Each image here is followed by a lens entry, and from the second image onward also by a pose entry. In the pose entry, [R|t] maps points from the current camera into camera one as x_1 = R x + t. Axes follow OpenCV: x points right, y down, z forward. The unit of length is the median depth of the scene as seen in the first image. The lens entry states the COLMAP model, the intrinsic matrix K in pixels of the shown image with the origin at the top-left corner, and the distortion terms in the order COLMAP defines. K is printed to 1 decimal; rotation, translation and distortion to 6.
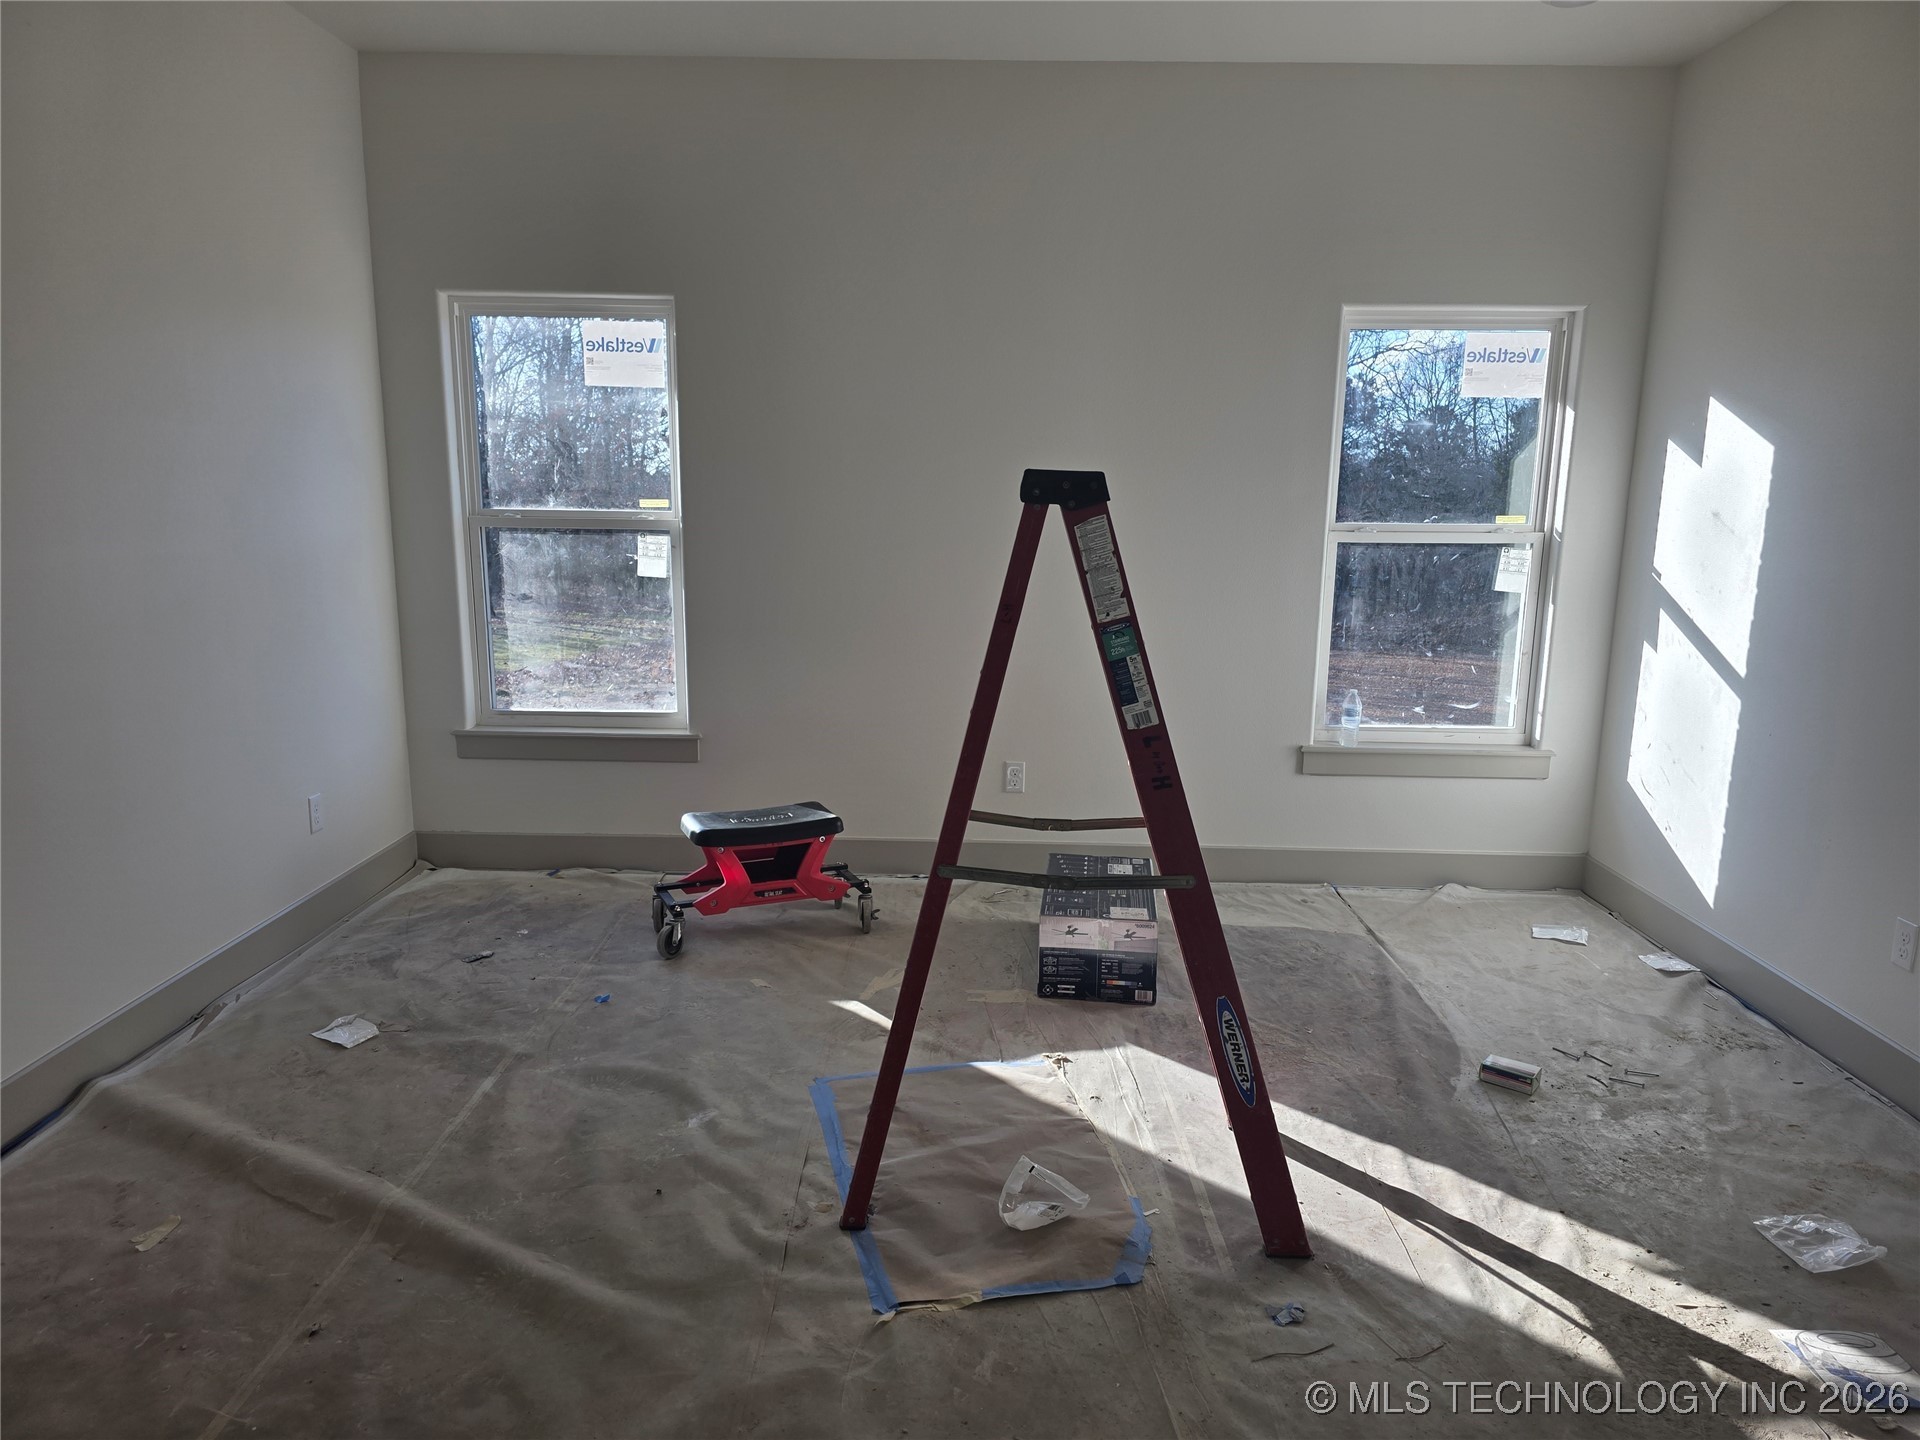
lens RADIAL K [[1291.3, 0, 963.2], [0, 1291.3, 726.8], [0, 0, 1]] dist [0.080194, -0.072644]
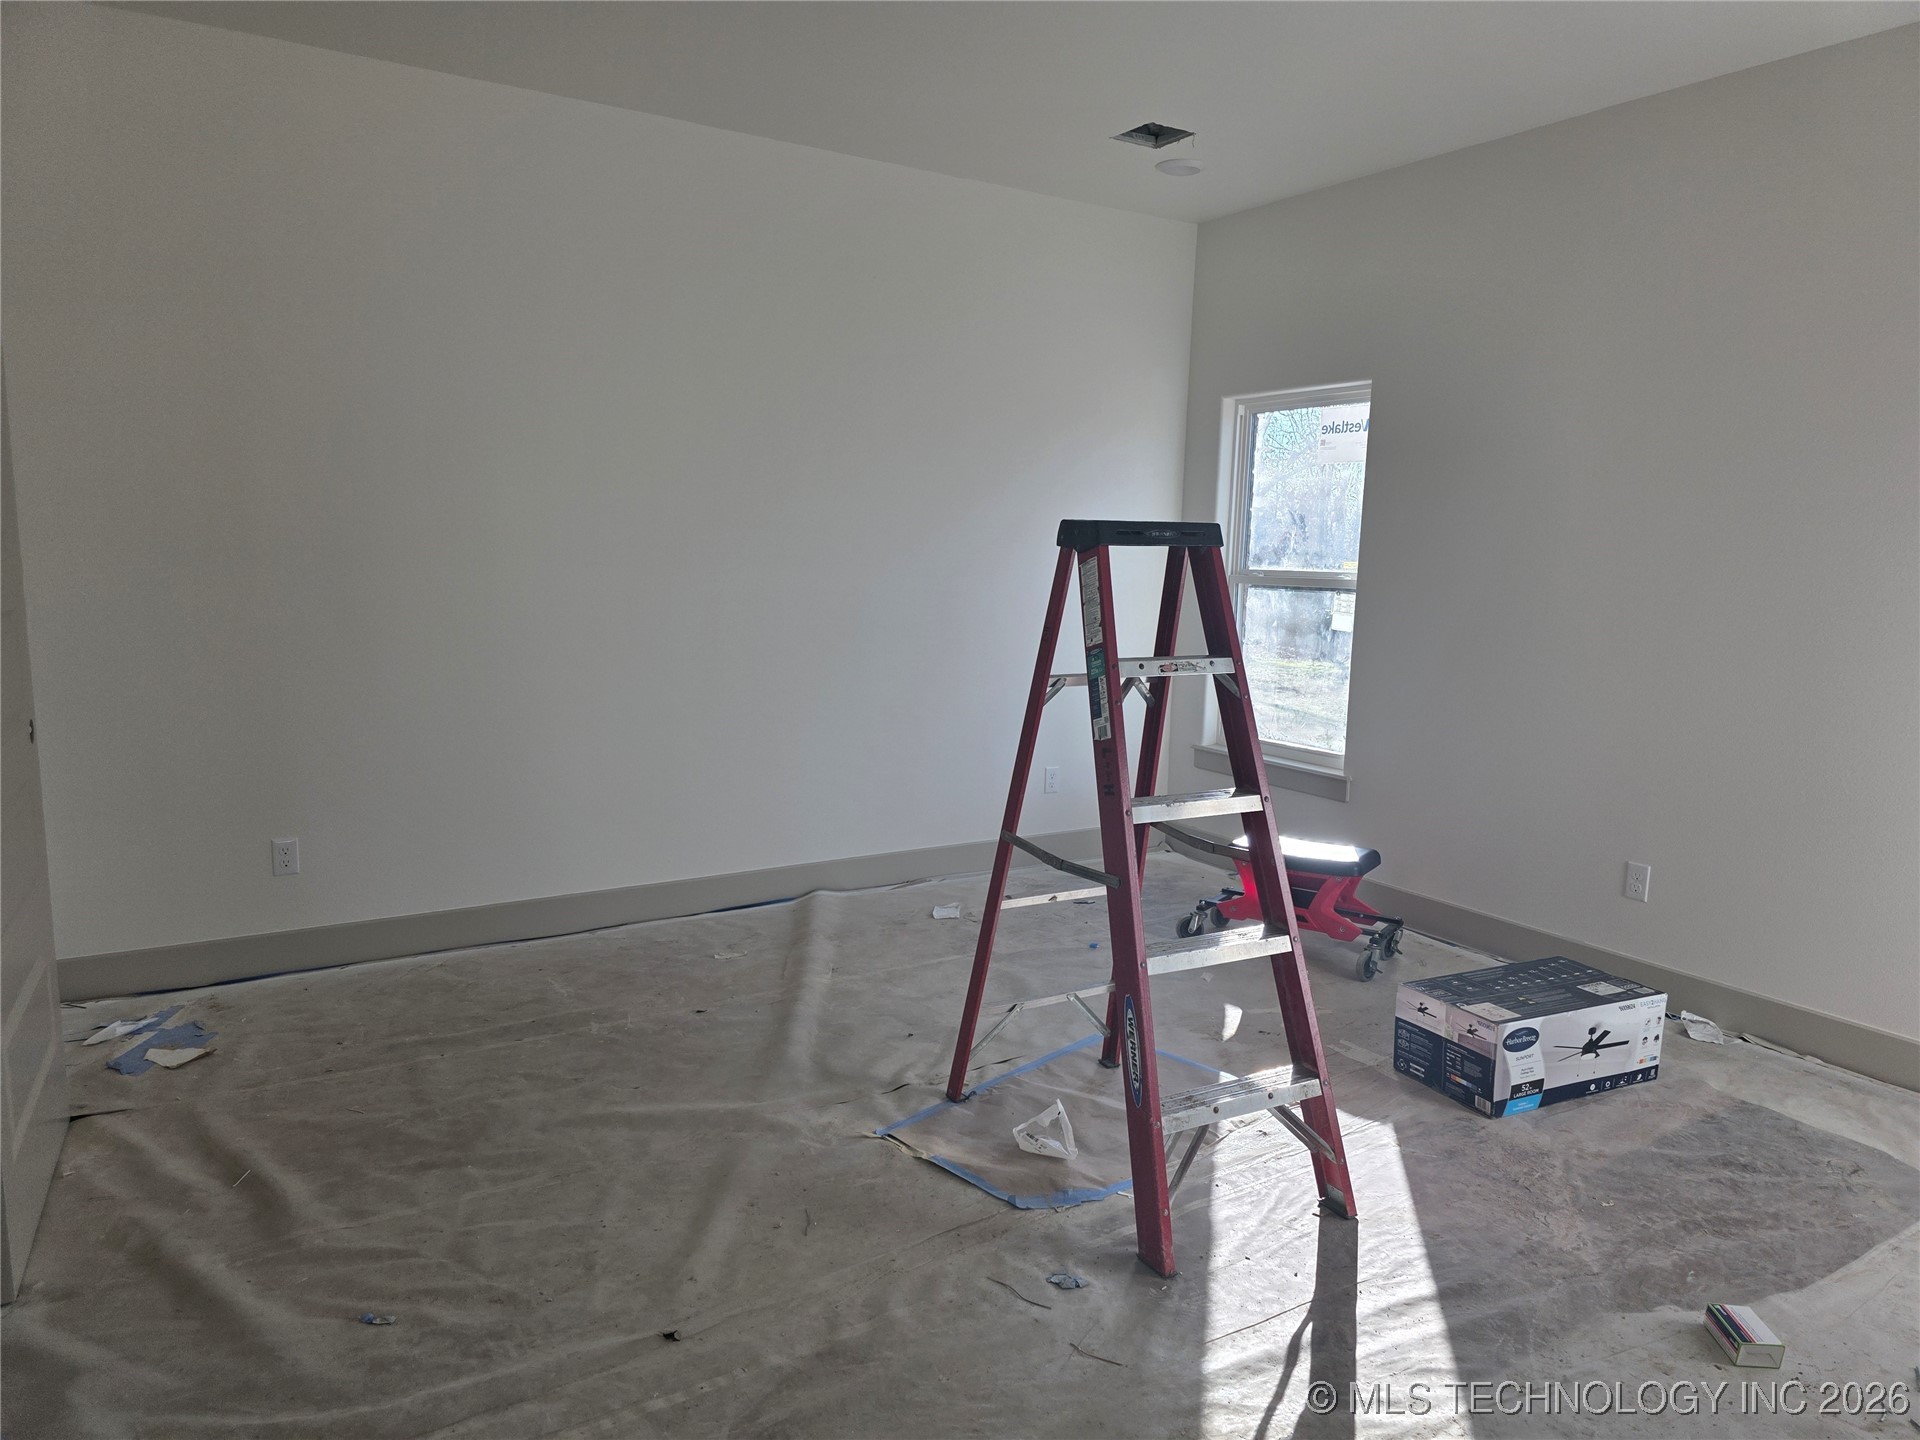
lens RADIAL K [[1291.2, 0, 965.2], [0, 1291.2, 716.7], [0, 0, 1]] dist [0.080263, -0.074153]
pose [[0.551154, 0.113638, -0.826629, 0.655528], [-0.172109, 0.984862, 0.020636, -0.014310], [0.816460, 0.130896, 0.562369, 0.160518]]
